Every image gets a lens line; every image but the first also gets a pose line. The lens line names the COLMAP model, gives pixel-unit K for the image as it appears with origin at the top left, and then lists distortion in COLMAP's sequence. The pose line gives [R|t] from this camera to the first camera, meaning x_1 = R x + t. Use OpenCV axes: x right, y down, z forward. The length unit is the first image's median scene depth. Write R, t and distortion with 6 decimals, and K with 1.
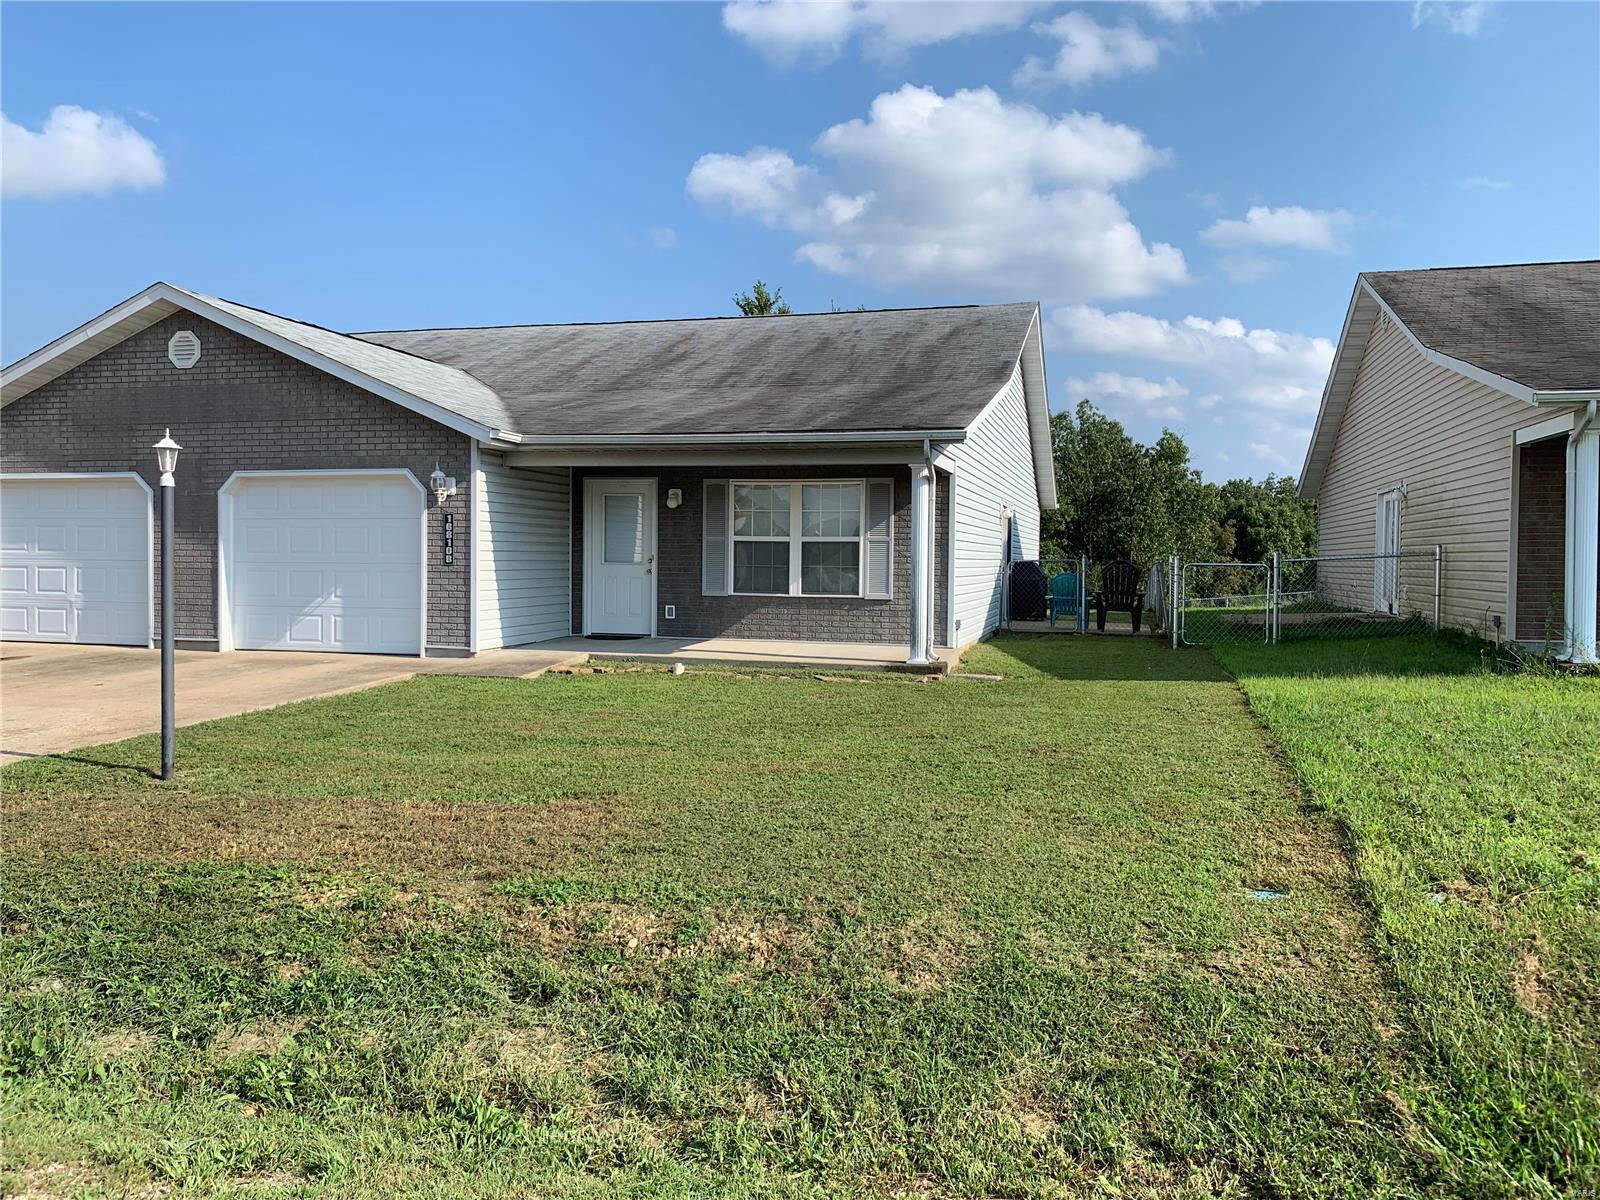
lens RADIAL K [[1223.7, 0, 776.5], [0, 1223.7, 599.8], [0, 0, 1]] dist [0.030878, -0.005731]
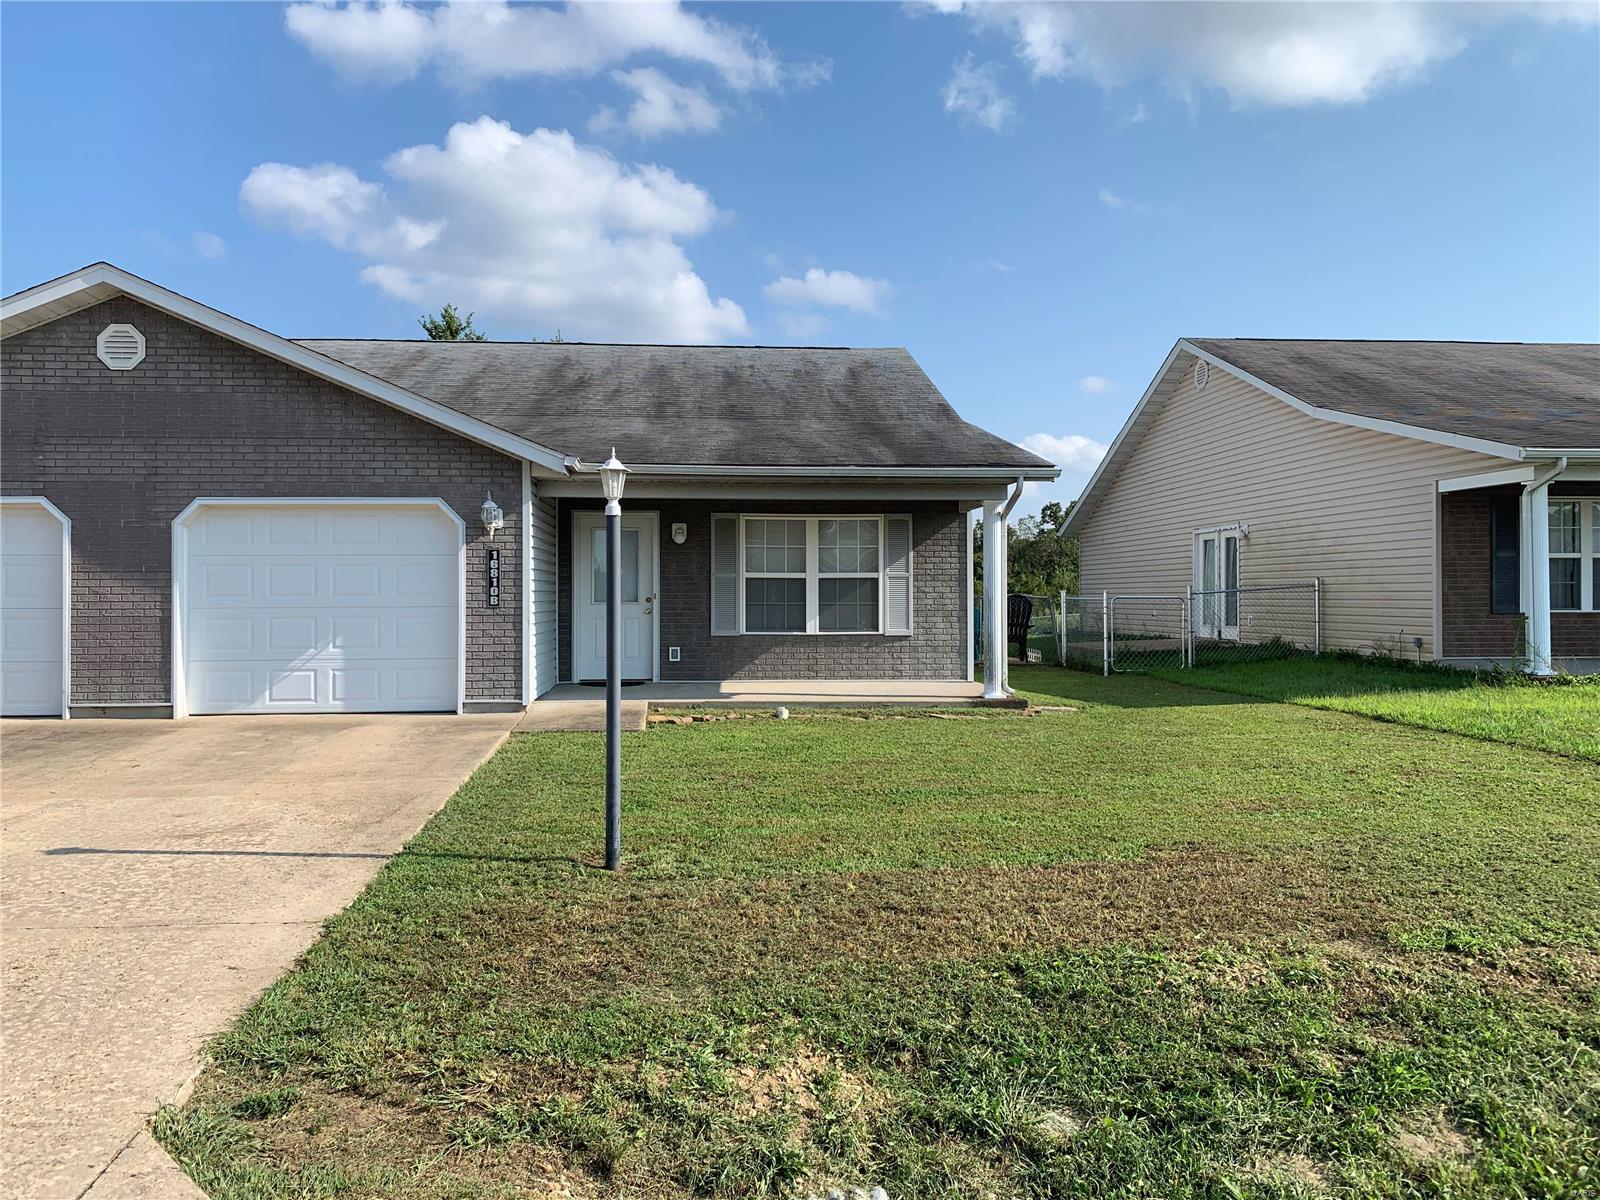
lens RADIAL K [[1223.7, 0, 776.5], [0, 1223.7, 599.8], [0, 0, 1]] dist [0.030878, -0.005731]
pose [[0.940242, -0.013052, 0.340256, -0.342409], [0.023164, 0.999402, -0.025676, -0.005963], [-0.339717, 0.032023, 0.939982, 0.093707]]
